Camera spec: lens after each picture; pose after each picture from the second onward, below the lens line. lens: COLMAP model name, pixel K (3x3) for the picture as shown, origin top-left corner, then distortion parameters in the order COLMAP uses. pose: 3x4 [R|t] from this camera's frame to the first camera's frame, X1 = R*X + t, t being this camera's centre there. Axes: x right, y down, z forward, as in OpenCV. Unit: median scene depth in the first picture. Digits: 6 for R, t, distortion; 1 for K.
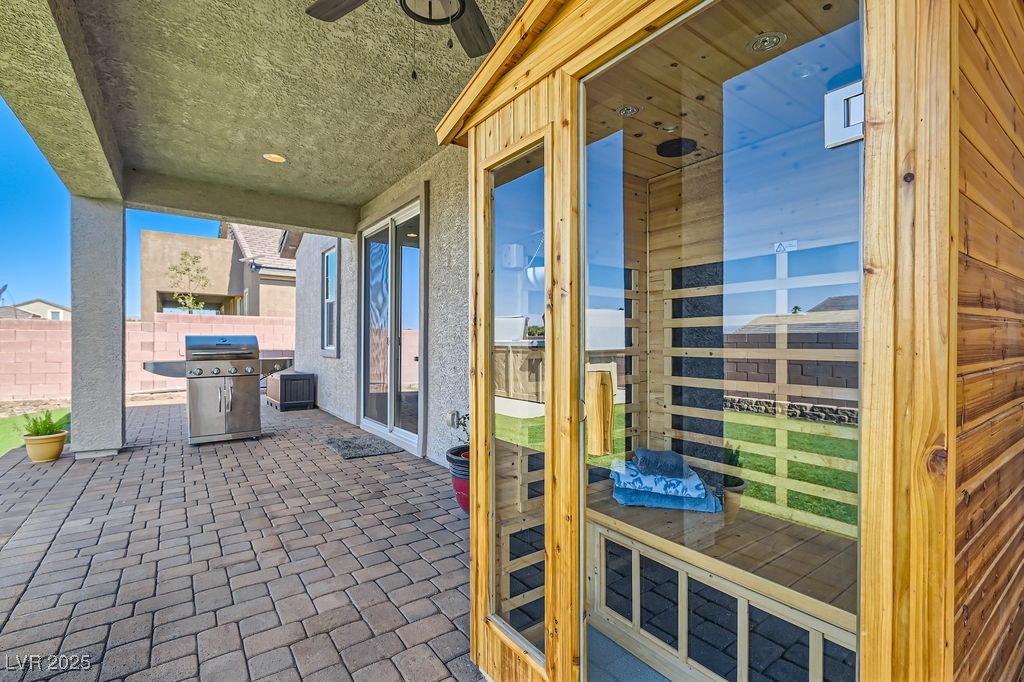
lens RADIAL K [[471.7, 0, 511.0], [0, 471.7, 344.9], [0, 0, 1]] dist [0.001268, -0.003388]
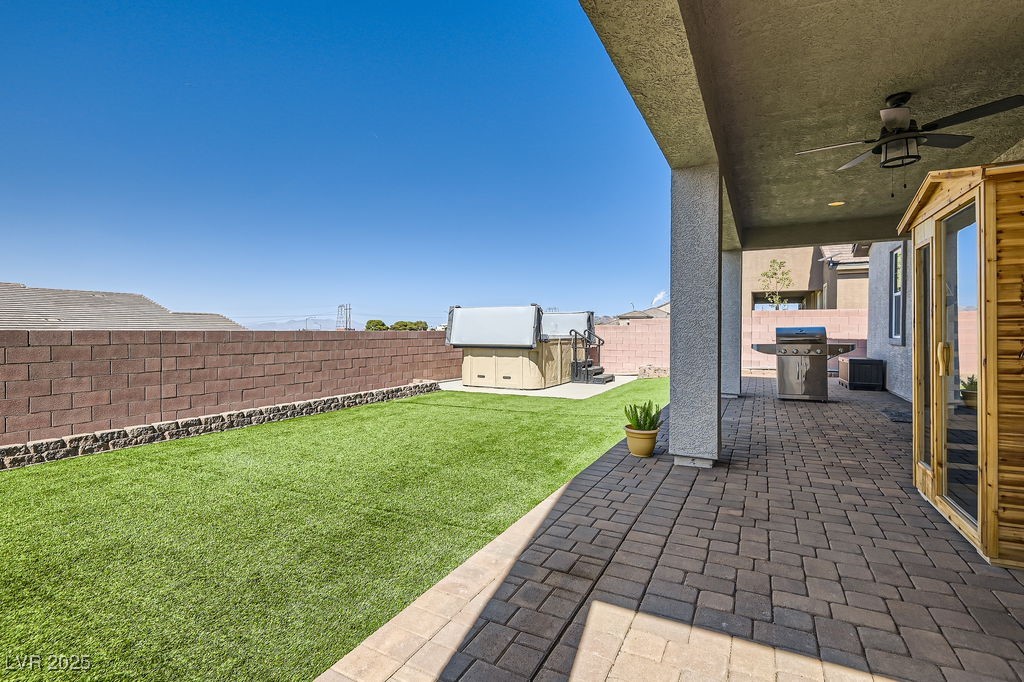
lens RADIAL K [[471.7, 0, 510.4], [0, 471.7, 337.3], [0, 0, 1]] dist [0.001268, -0.003388]
pose [[0.446087, 0.007808, -0.894956, 0.208870], [-0.003645, 0.999970, 0.006907, 0.003228], [0.894982, 0.000181, 0.446101, -0.322018]]
